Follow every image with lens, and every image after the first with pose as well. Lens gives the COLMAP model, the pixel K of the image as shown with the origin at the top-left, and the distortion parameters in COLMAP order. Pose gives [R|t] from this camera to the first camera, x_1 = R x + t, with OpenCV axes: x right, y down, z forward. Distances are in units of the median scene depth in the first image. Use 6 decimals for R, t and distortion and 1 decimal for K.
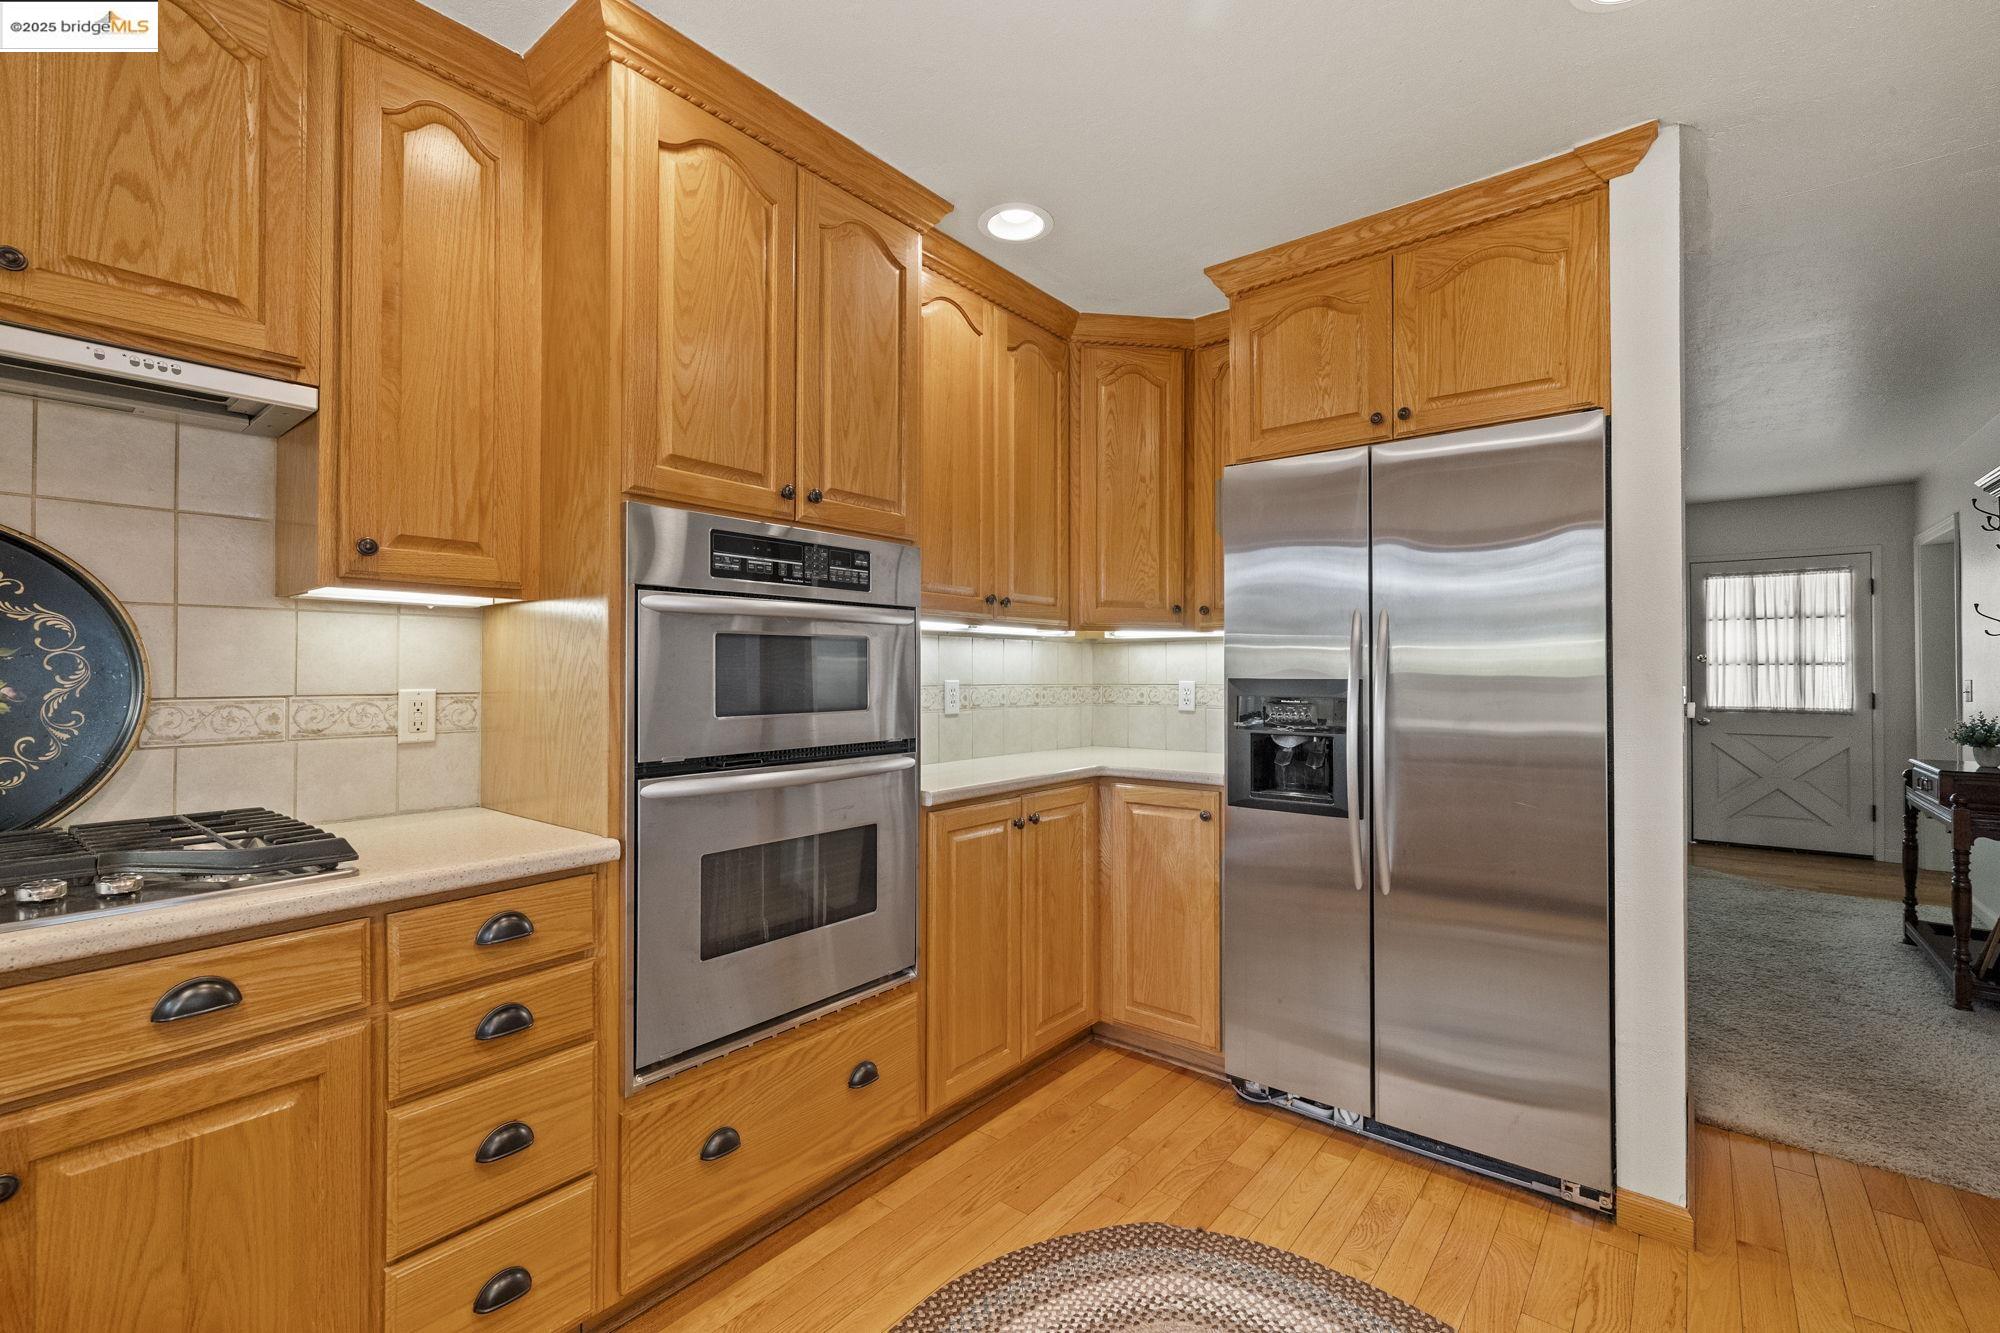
lens RADIAL K [[852.4, 0, 1006.8], [0, 852.4, 660.0], [0, 0, 1]] dist [-0.001575, 0.000380]
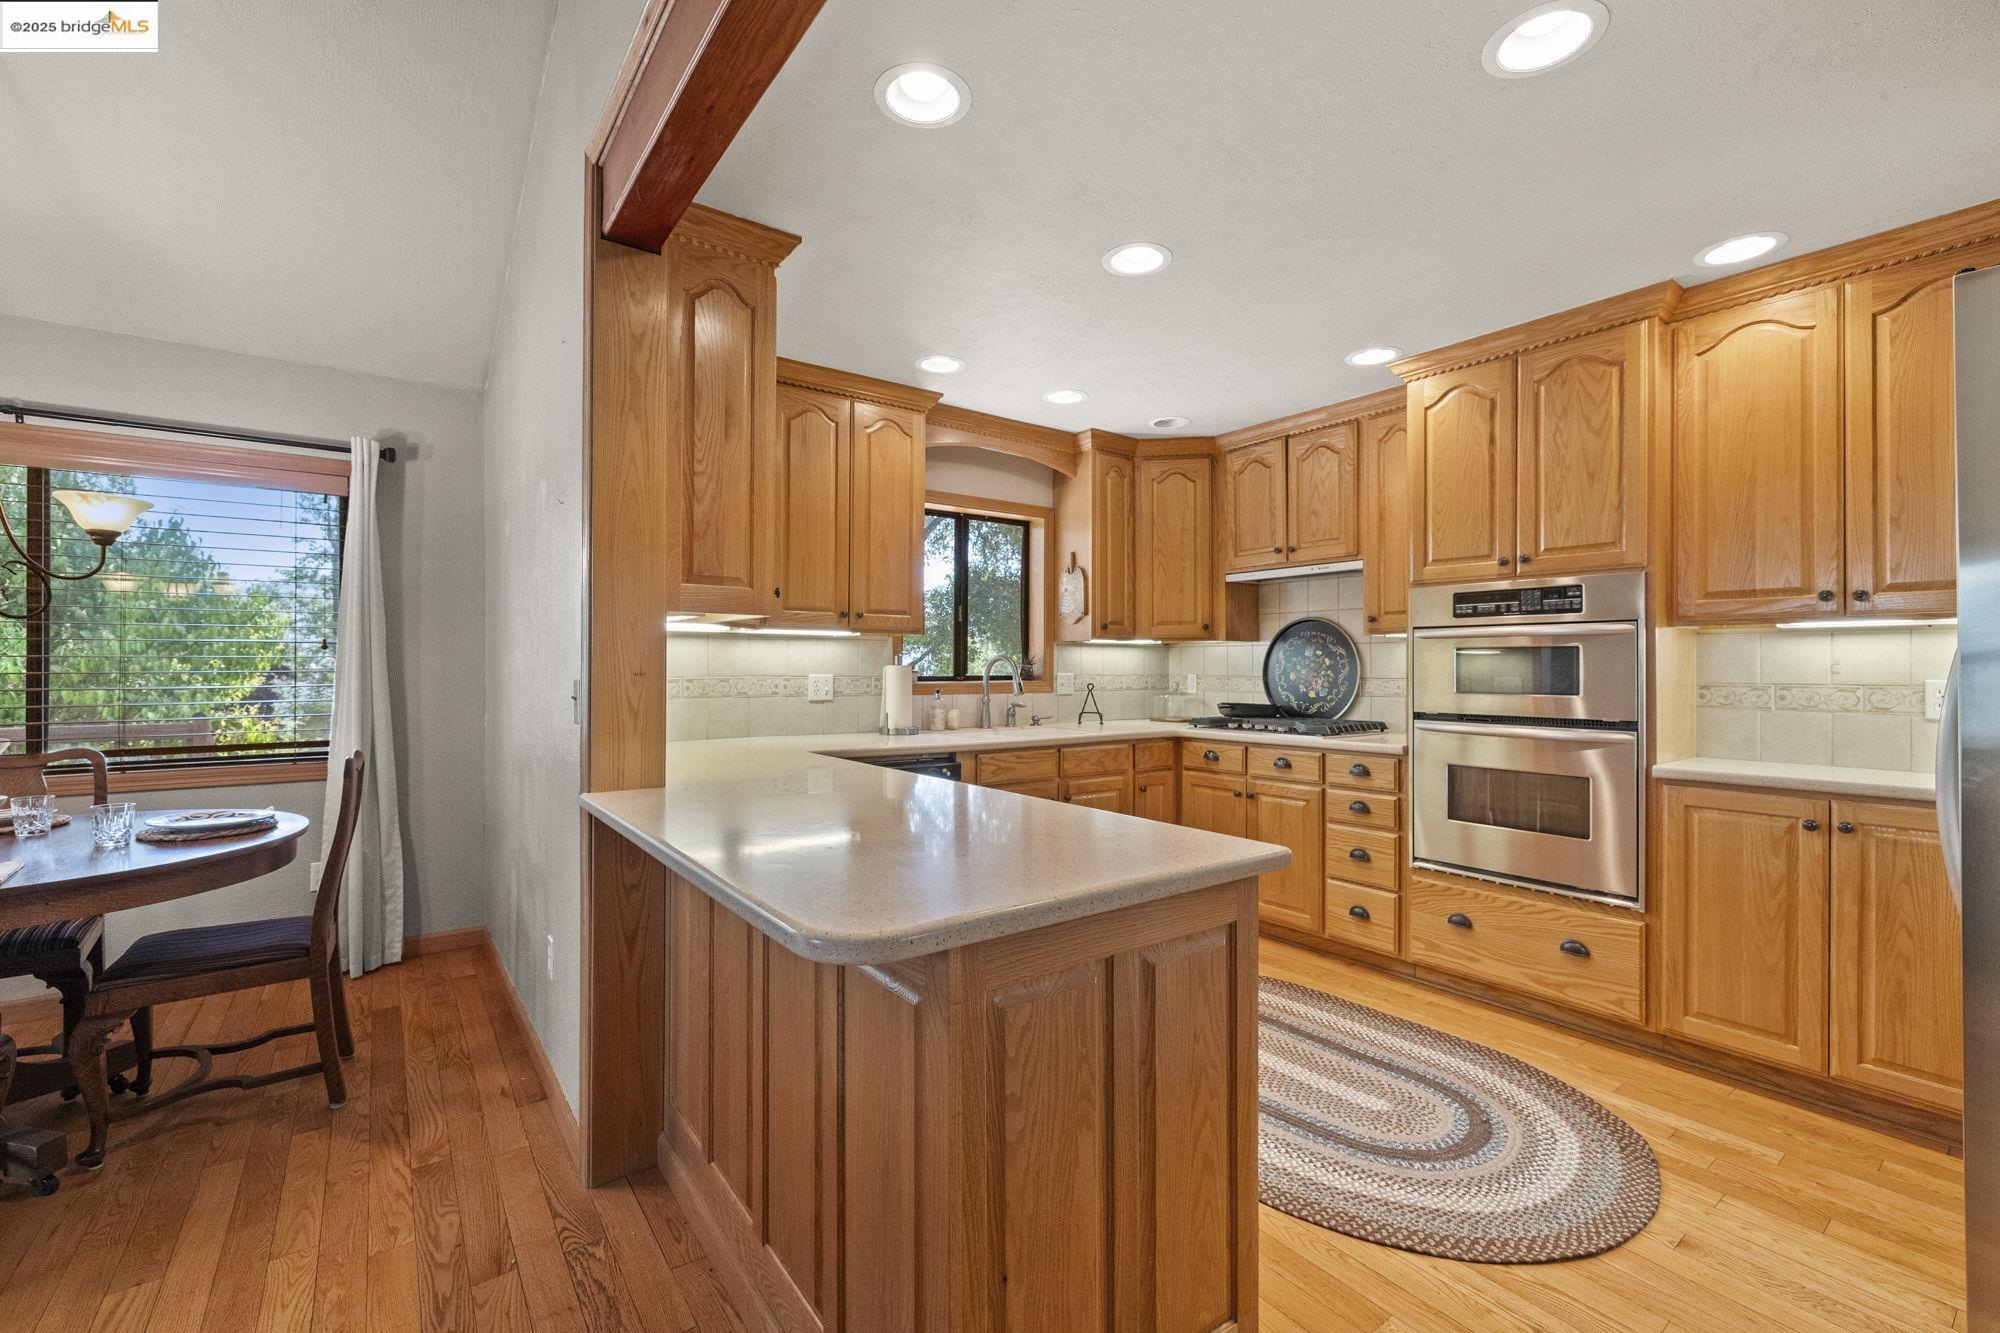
lens RADIAL K [[852.4, 0, 1006.8], [0, 852.4, 660.0], [0, 0, 1]] dist [-0.001575, 0.000380]
pose [[-0.249859, -0.006639, -0.968260, 1.538031], [0.010853, 0.999894, -0.009656, 0.001732], [0.968221, -0.012921, -0.249760, 0.453190]]
